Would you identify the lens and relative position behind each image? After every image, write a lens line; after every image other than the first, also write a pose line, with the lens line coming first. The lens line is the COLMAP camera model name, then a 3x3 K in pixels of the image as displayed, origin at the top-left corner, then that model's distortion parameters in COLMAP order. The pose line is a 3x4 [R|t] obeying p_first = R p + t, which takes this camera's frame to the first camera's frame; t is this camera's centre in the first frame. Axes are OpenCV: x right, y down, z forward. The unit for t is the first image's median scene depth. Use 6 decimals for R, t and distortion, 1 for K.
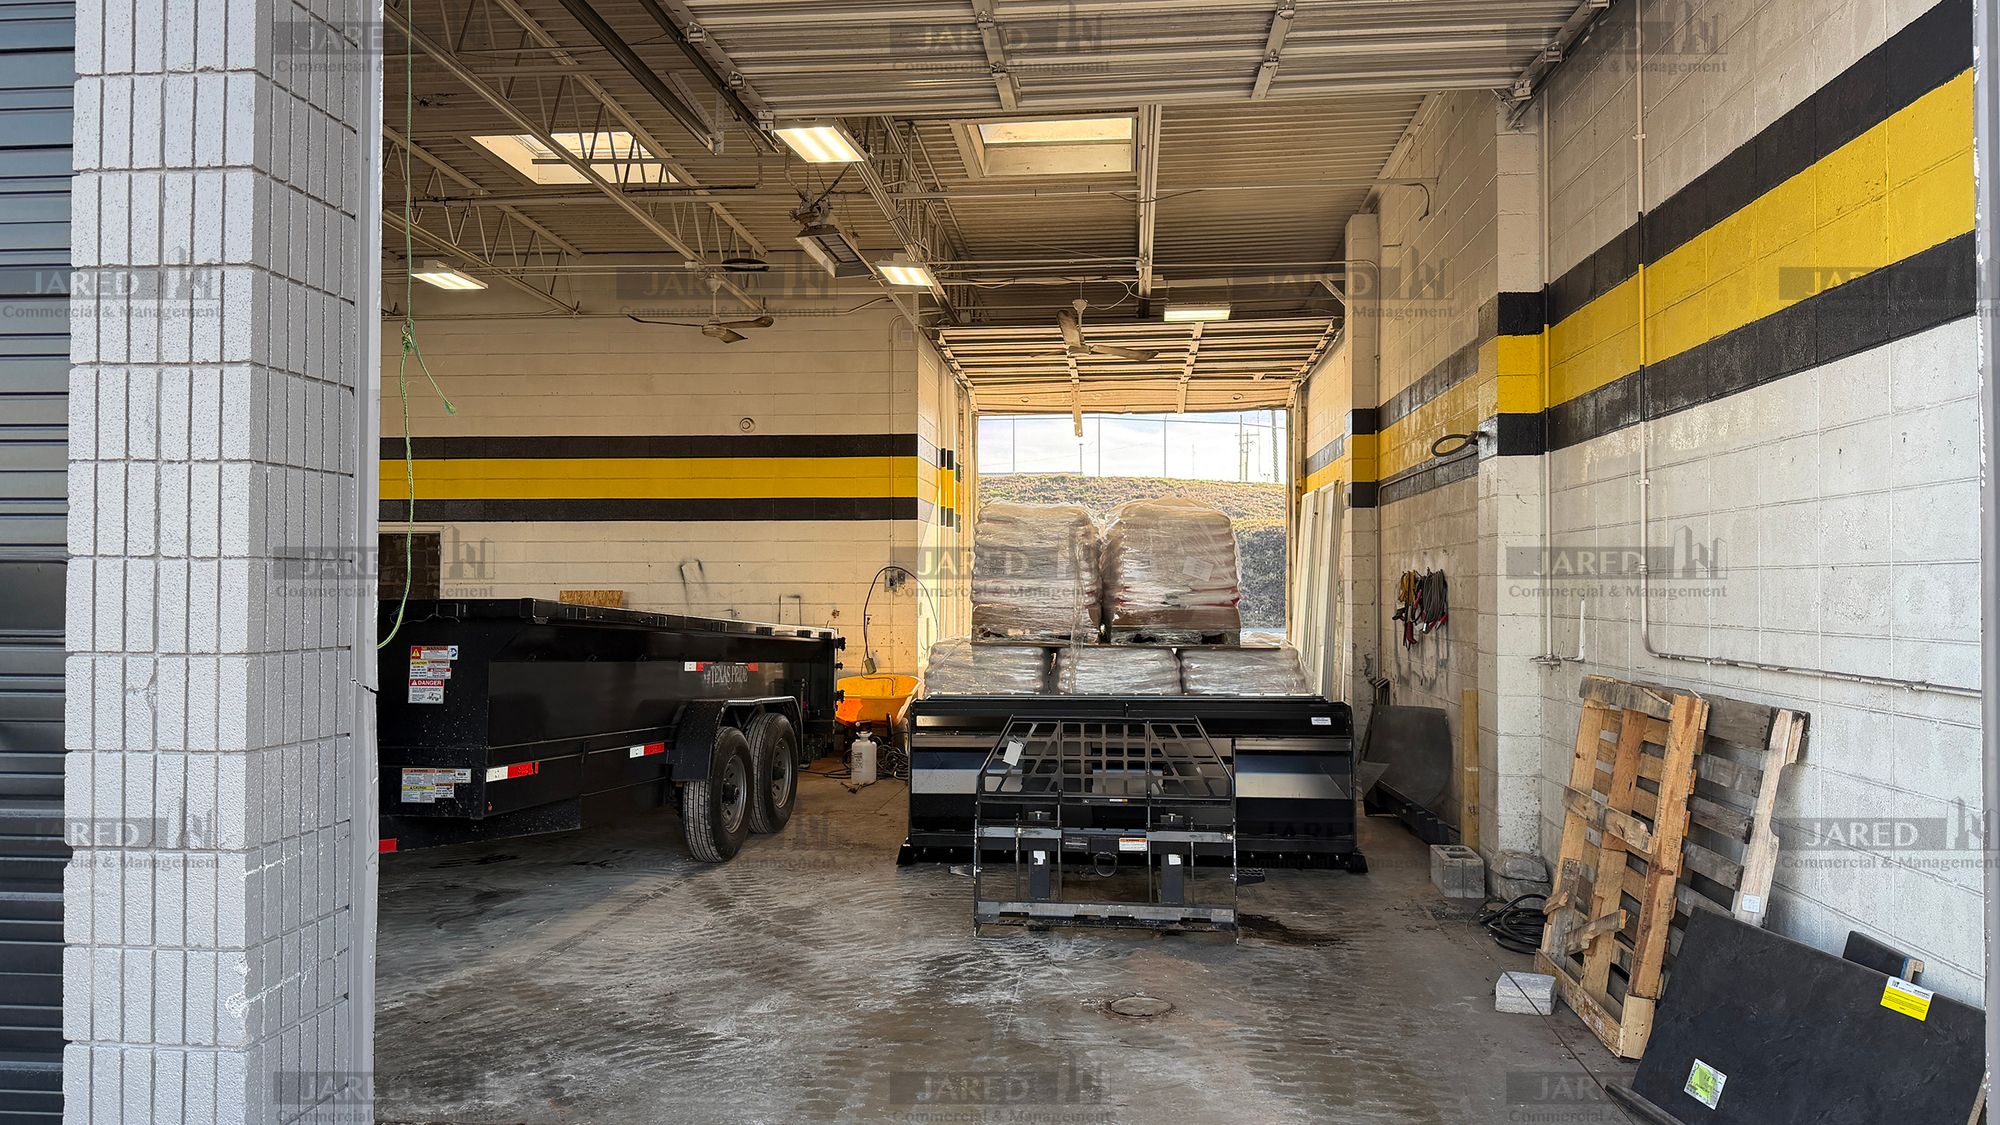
lens RADIAL K [[1380.6, 0, 1000.0], [0, 1380.6, 562.5], [0, 0, 1]] dist [-0.002727, -0.006350]
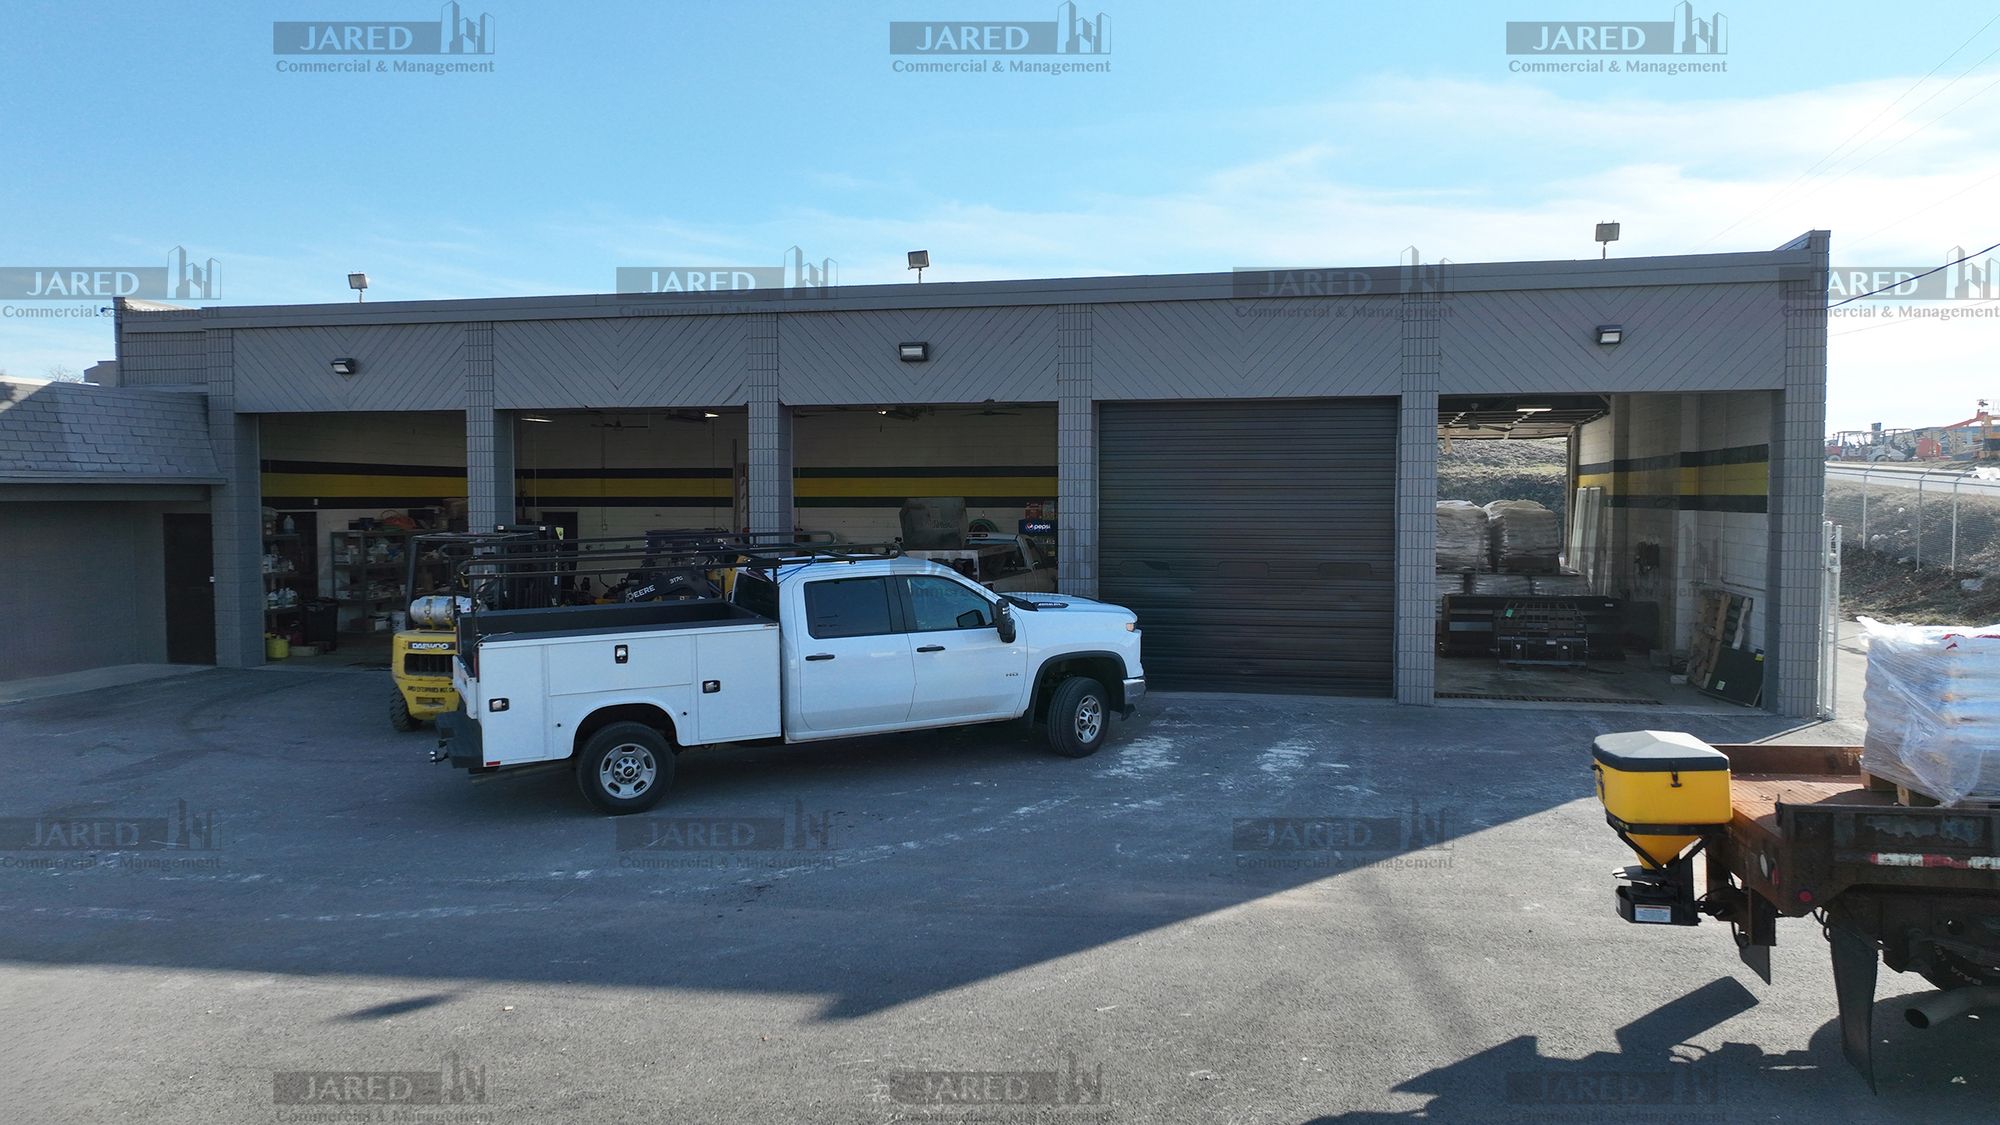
lens RADIAL K [[1443.6, 0, 993.9], [0, 1443.6, 557.1], [0, 0, 1]] dist [-0.005730, 0.074384]
pose [[0.993020, 0.004609, -0.117852, -0.454610], [0.003018, 0.997916, 0.064456, -0.118782], [0.117904, -0.064361, 0.990937, -1.401026]]
